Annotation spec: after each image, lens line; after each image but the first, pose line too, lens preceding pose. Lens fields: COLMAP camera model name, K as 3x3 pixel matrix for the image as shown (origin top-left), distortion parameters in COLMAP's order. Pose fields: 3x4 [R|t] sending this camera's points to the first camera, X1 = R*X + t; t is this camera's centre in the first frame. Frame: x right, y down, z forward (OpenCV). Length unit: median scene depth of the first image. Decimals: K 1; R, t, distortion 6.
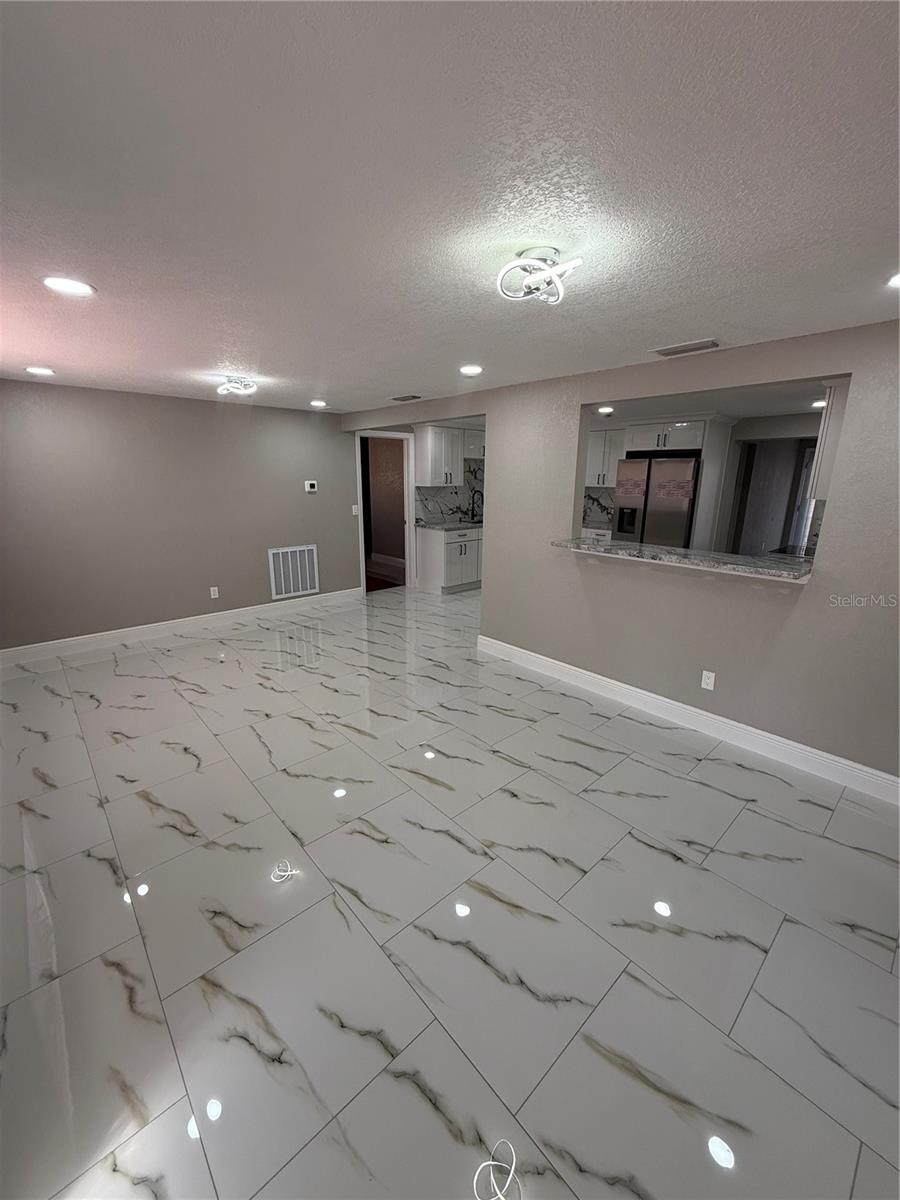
lens RADIAL K [[477.7, 0, 450.6], [0, 477.7, 598.1], [0, 0, 1]] dist [0.000264, -0.000209]
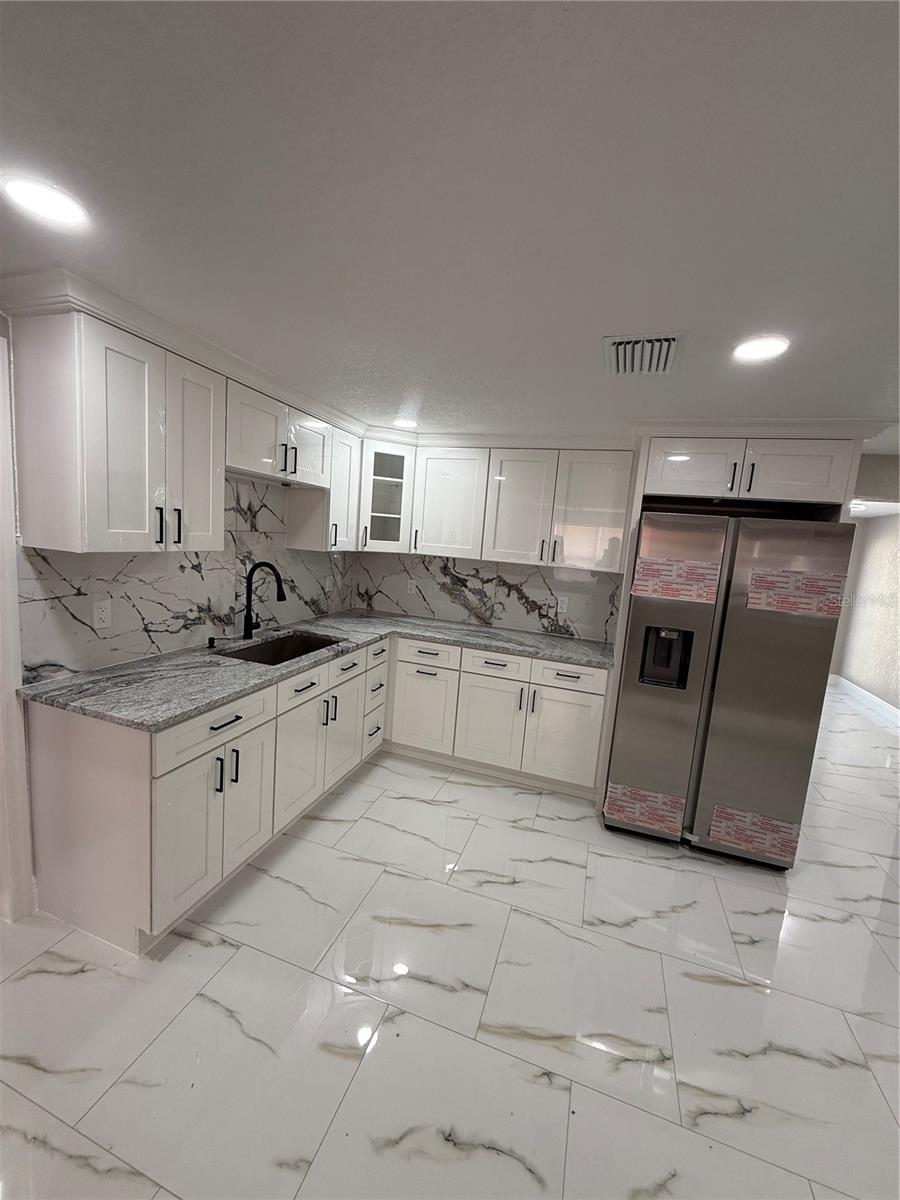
lens RADIAL K [[477.7, 0, 450.4], [0, 477.7, 599.4], [0, 0, 1]] dist [0.000264, -0.000209]
pose [[0.871712, -0.004913, 0.489994, 0.002304], [0.052547, 0.995121, -0.083505, -0.199977], [-0.487193, 0.098540, 0.867717, 0.773703]]
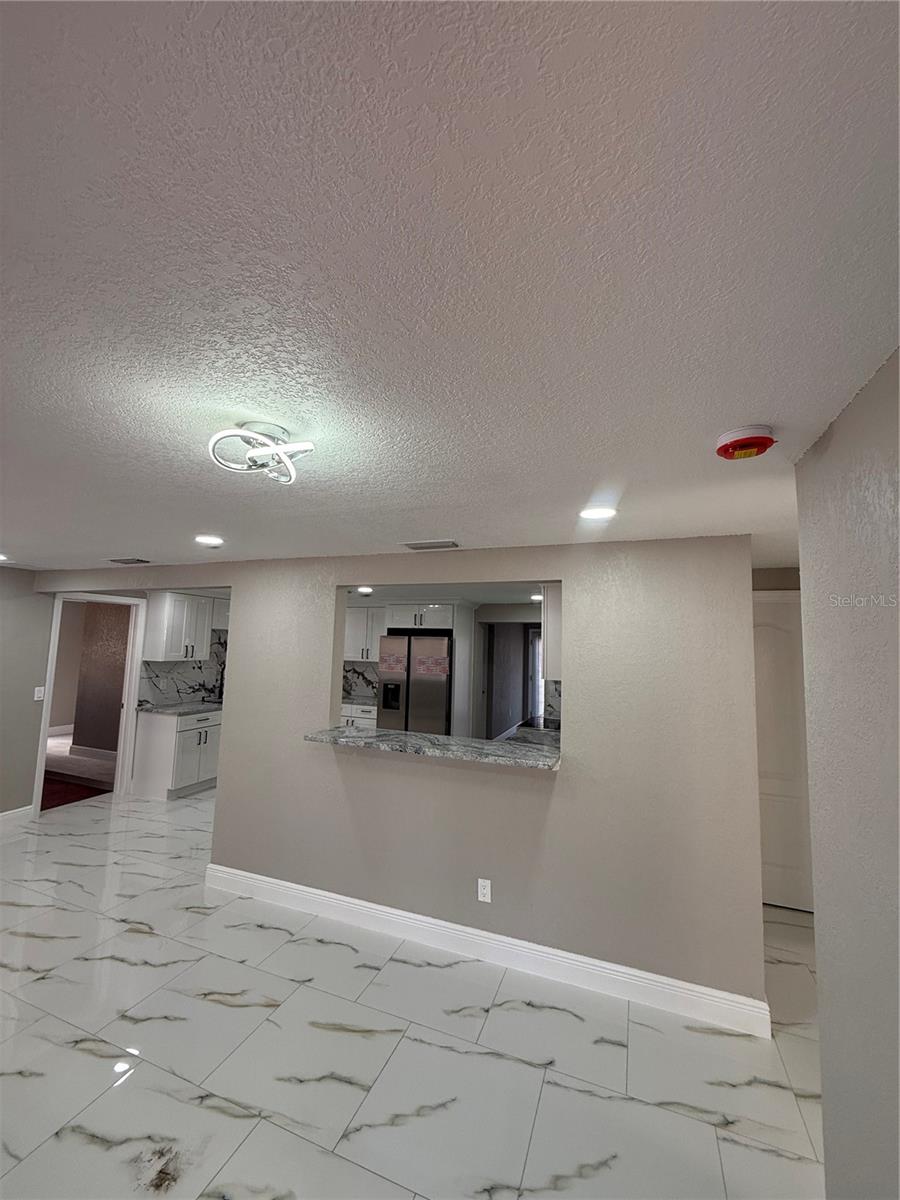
lens RADIAL K [[477.7, 0, 451.5], [0, 477.7, 596.7], [0, 0, 1]] dist [0.000264, -0.000209]
pose [[0.893710, 0.061063, 0.444471, 0.032973], [0.093059, 0.943918, -0.316795, -0.035417], [-0.438888, 0.324484, 0.837906, 0.061244]]
